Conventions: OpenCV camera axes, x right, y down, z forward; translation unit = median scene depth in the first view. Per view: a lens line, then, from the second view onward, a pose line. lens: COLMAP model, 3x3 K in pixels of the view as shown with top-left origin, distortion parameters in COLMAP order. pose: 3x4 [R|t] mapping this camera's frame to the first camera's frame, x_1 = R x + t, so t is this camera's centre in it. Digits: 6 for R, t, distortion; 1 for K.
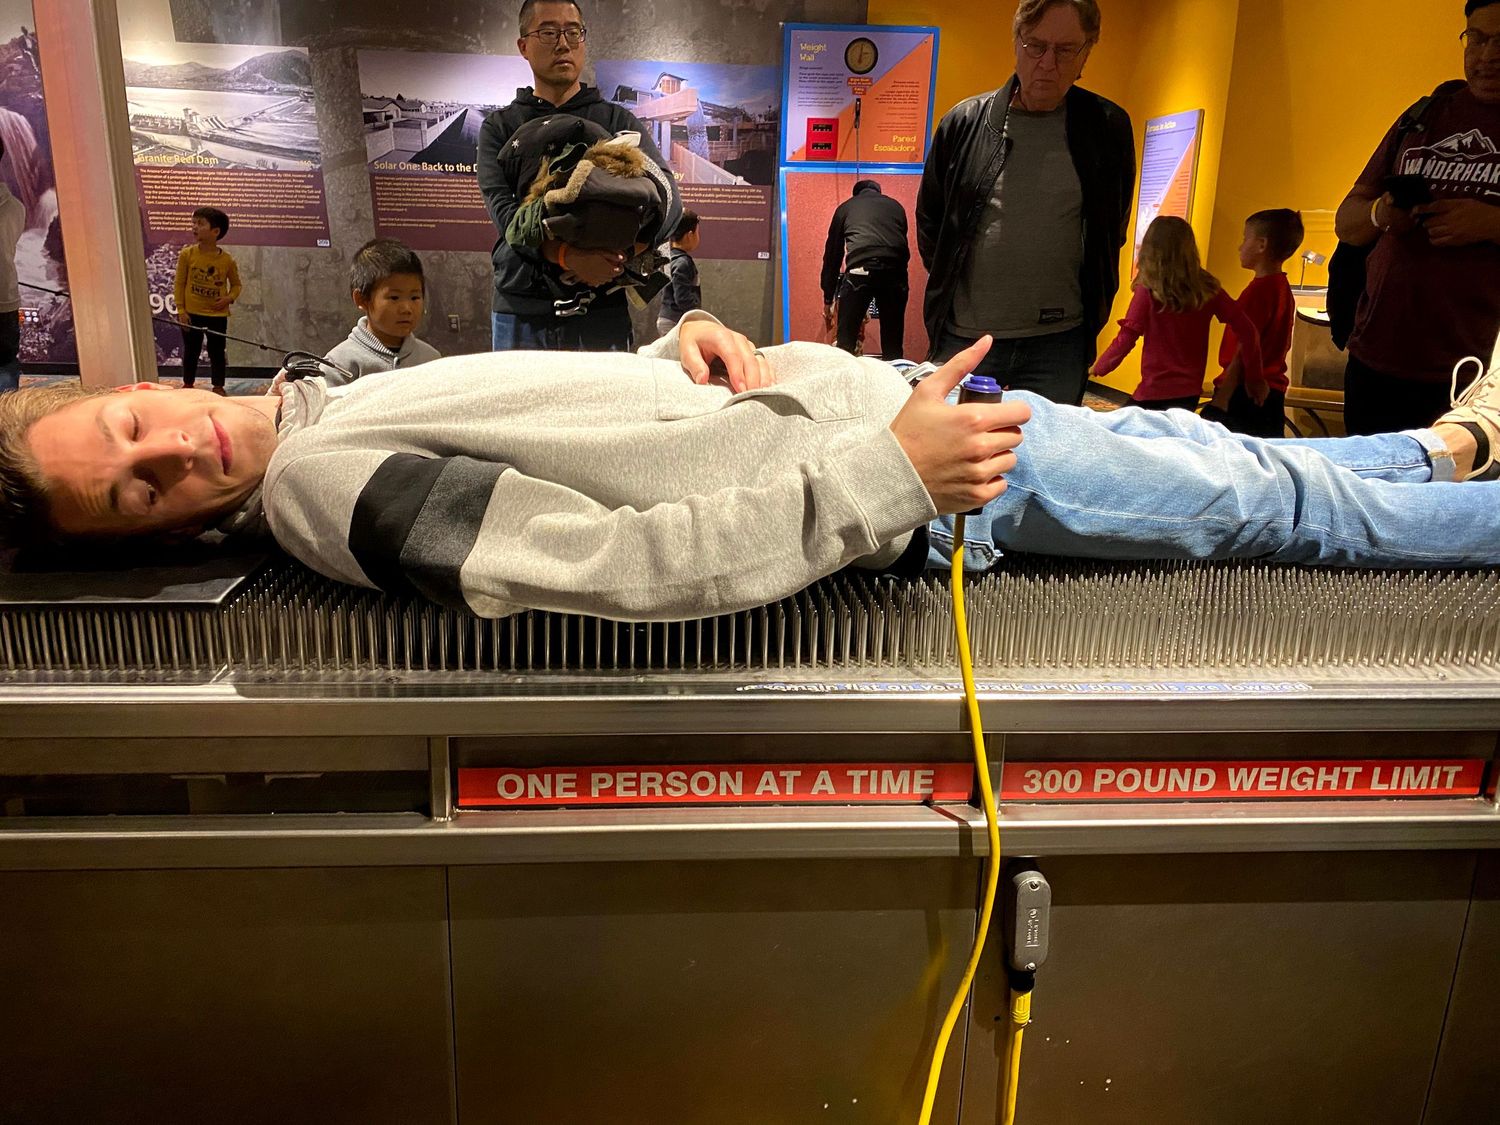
lens RADIAL K [[1143.8, 0, 746.1], [0, 1143.8, 559.8], [0, 0, 1]] dist [0.008849, -0.001537]
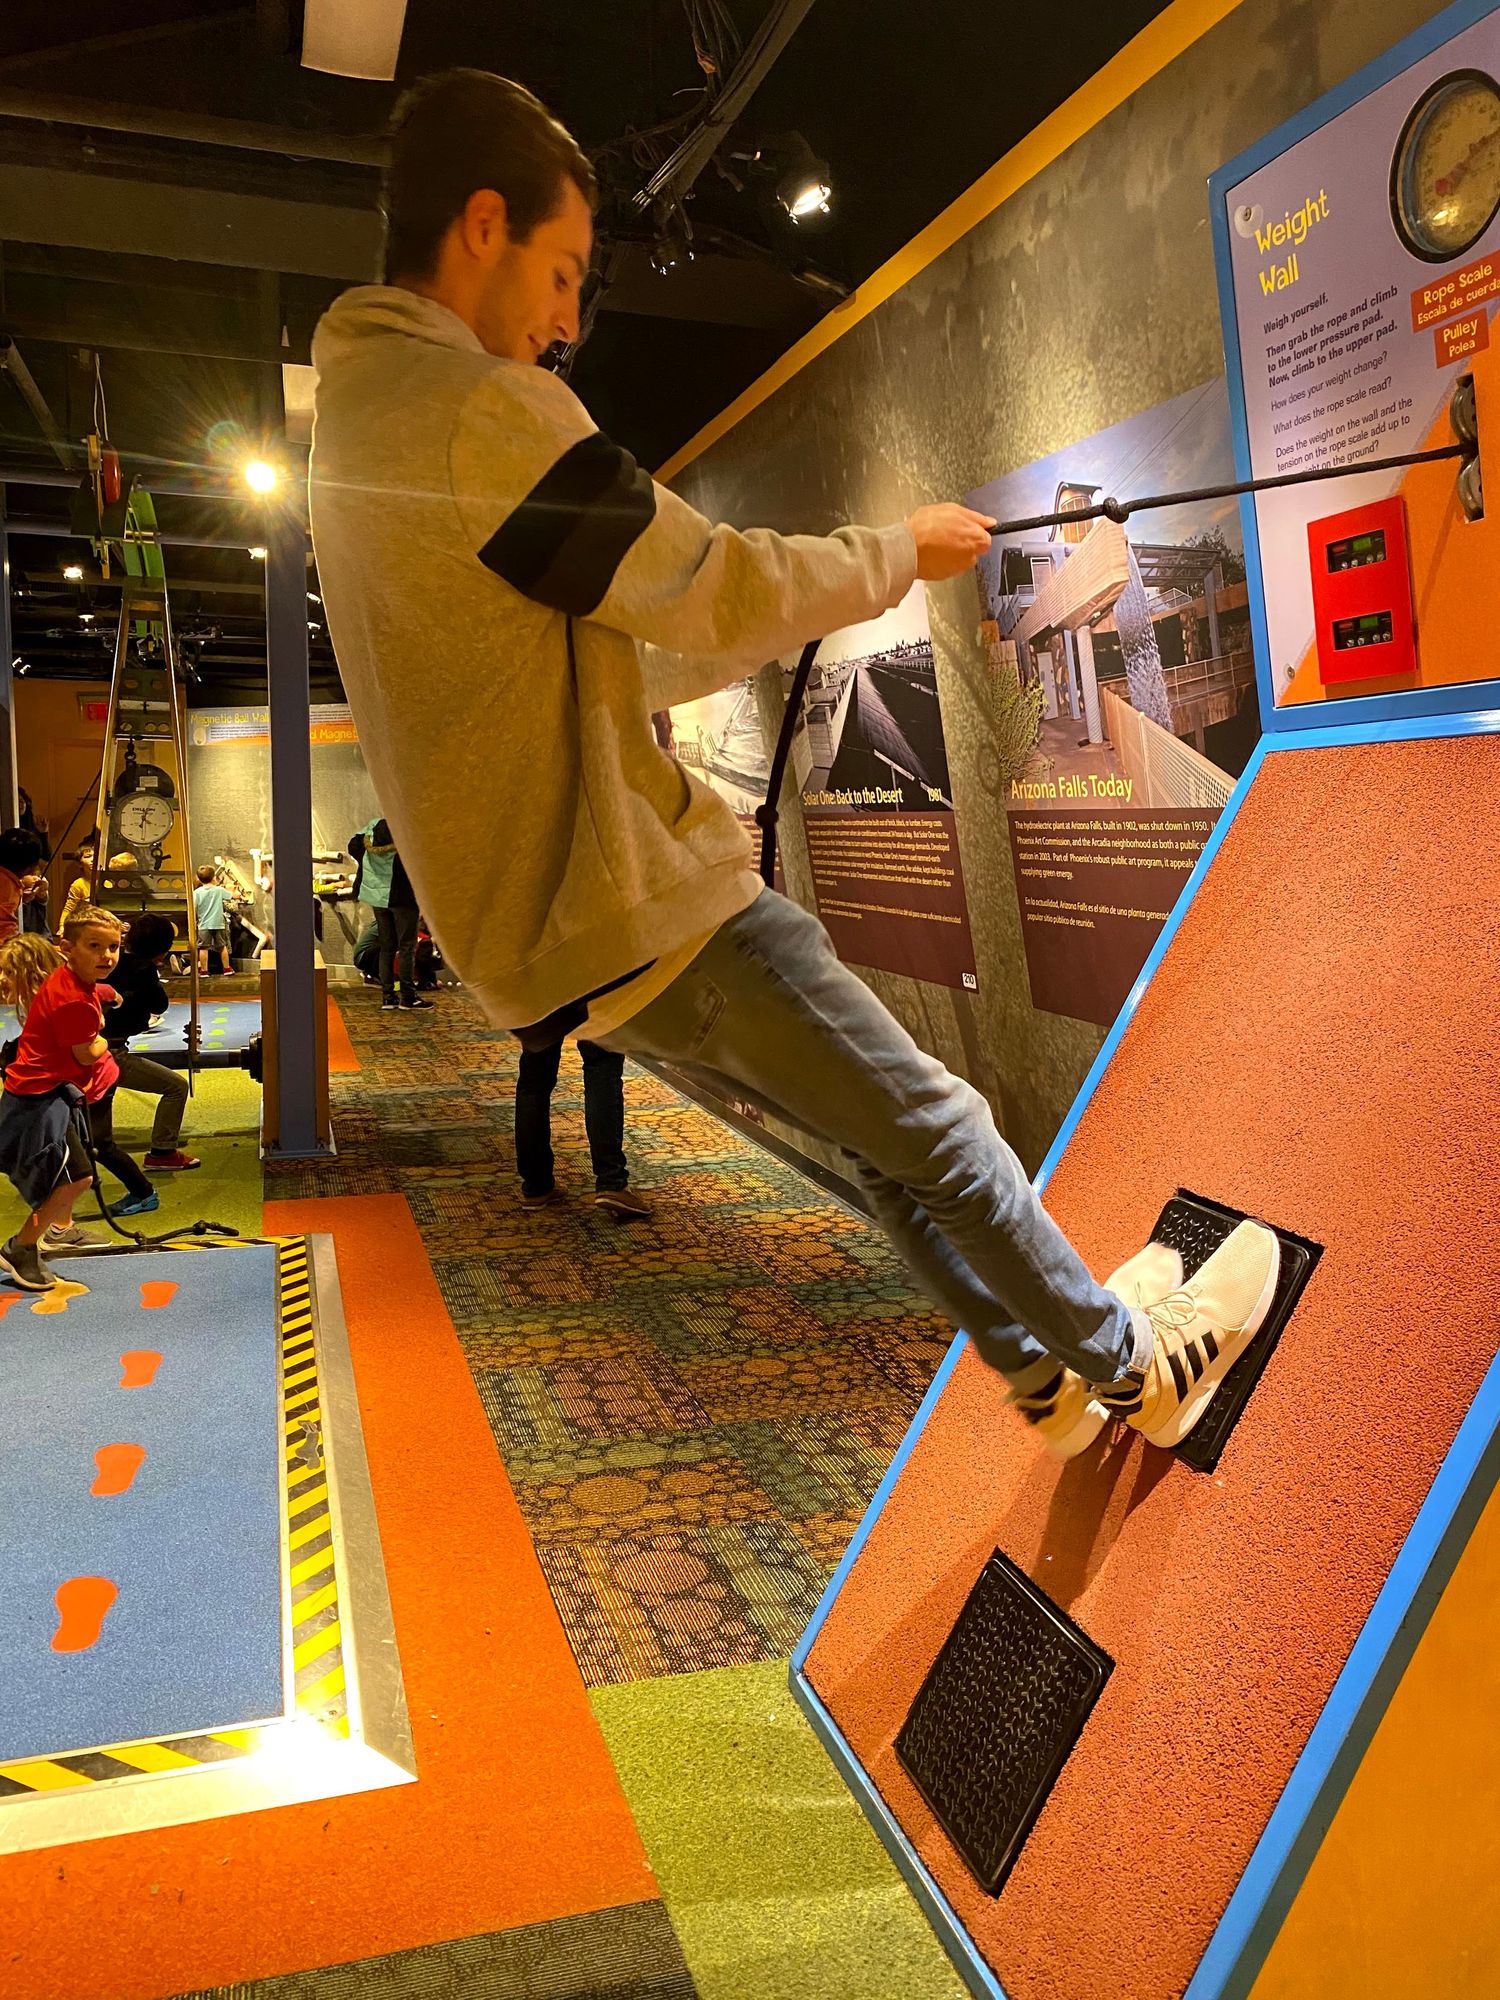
lens RADIAL K [[1525.1, 0, 748.1], [0, 1525.1, 1009.0], [0, 0, 1]] dist [0.008849, -0.001537]
pose [[0.264365, 0.089613, -0.960250, 0.335613], [-0.257787, 0.966011, 0.019180, -0.274232], [0.929332, 0.242470, 0.278480, 0.851650]]
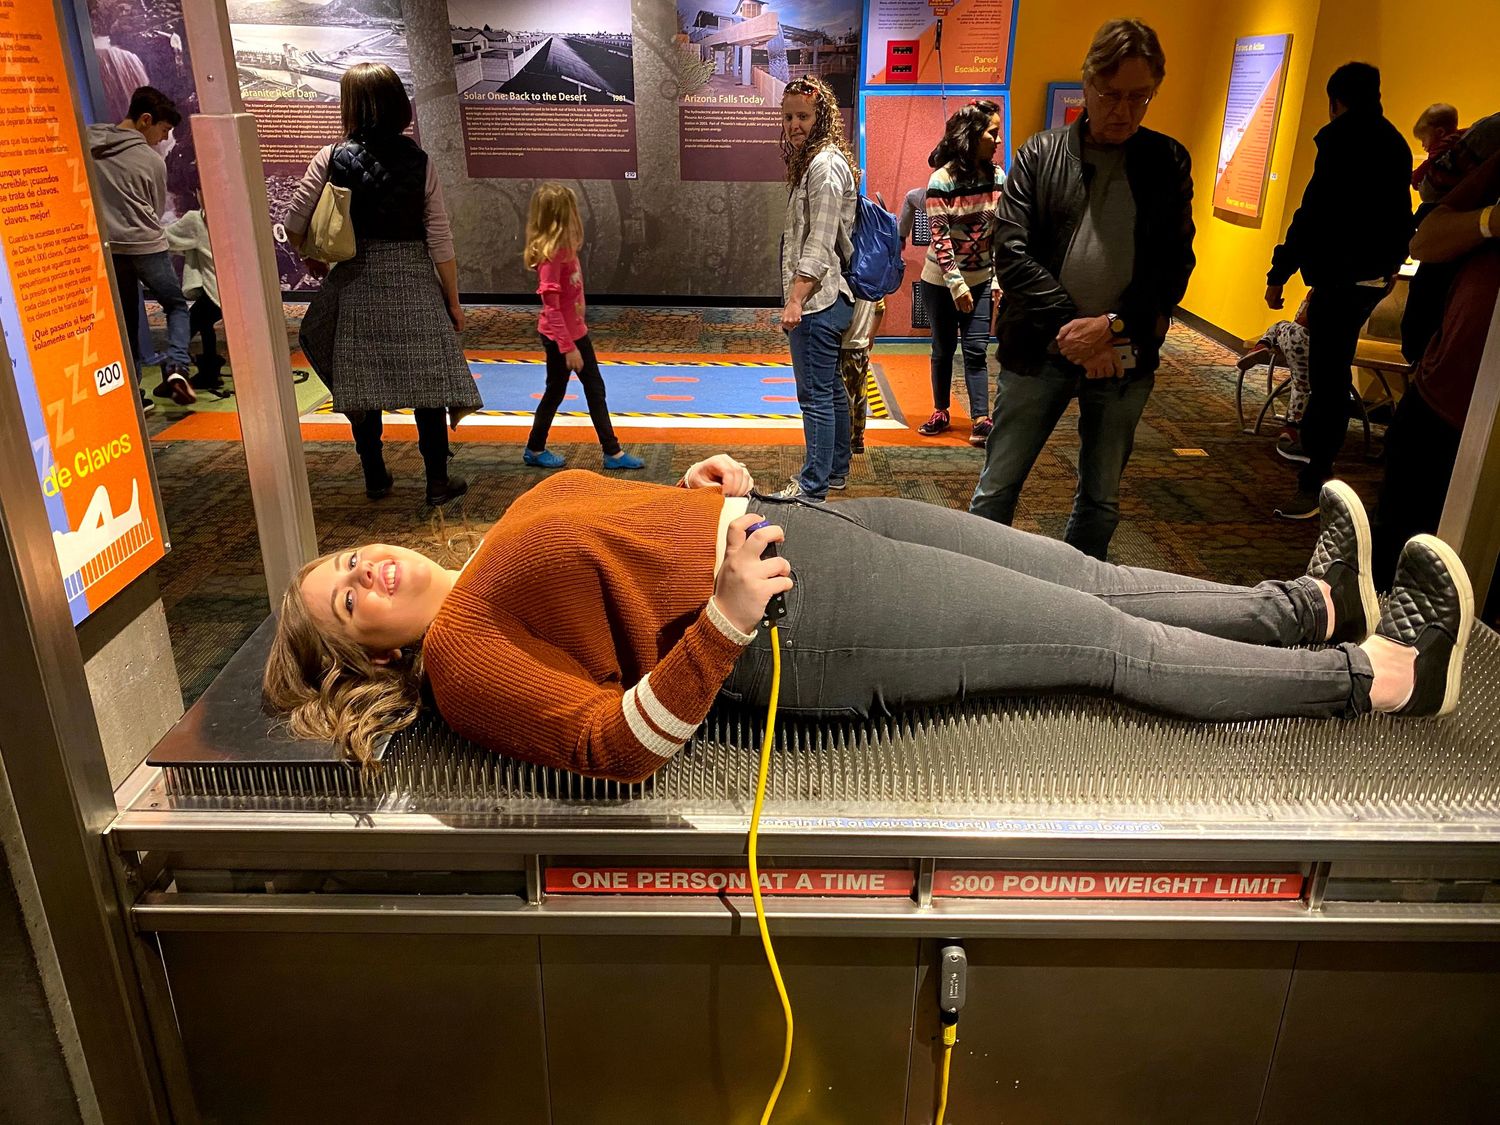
lens RADIAL K [[1143.8, 0, 752.3], [0, 1143.8, 560.4], [0, 0, 1]] dist [0.008849, -0.001537]
pose [[0.997204, 0.012583, -0.073667, 0.015379], [-0.003931, 0.993190, 0.116436, -0.053090], [0.074630, -0.115821, 0.990462, -0.050554]]
